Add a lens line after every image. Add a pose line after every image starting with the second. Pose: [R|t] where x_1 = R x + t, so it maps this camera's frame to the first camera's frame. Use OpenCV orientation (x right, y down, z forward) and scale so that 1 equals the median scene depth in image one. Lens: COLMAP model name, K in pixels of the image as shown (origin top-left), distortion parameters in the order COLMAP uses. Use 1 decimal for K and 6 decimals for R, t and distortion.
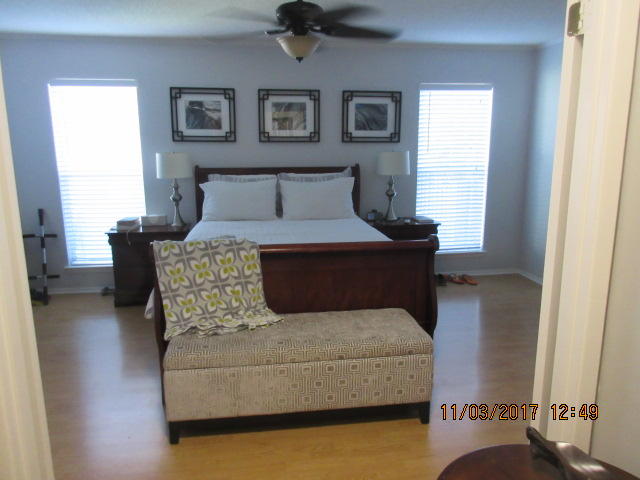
lens RADIAL K [[475.5, 0, 320.0], [0, 475.5, 240.0], [0, 0, 1]] dist [-0.001272, -0.000654]
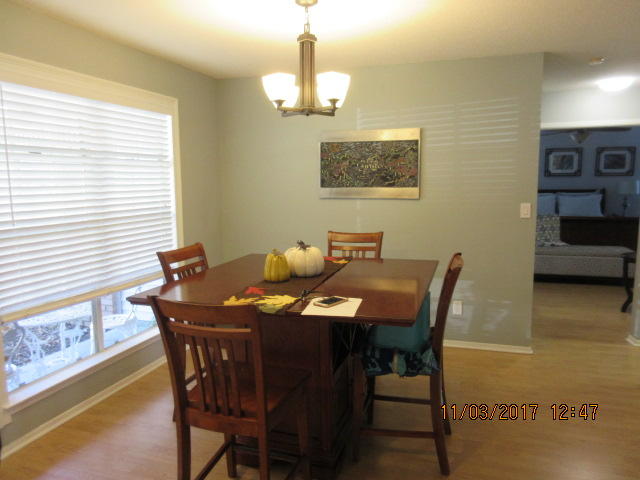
lens RADIAL K [[475.5, 0, 320.0], [0, 475.5, 240.0], [0, 0, 1]] dist [-0.001272, -0.000654]
pose [[0.897658, 0.050167, -0.437828, -0.089692], [-0.078948, 0.995734, -0.047770, 0.207277], [0.433564, 0.077447, 0.897789, -1.063644]]
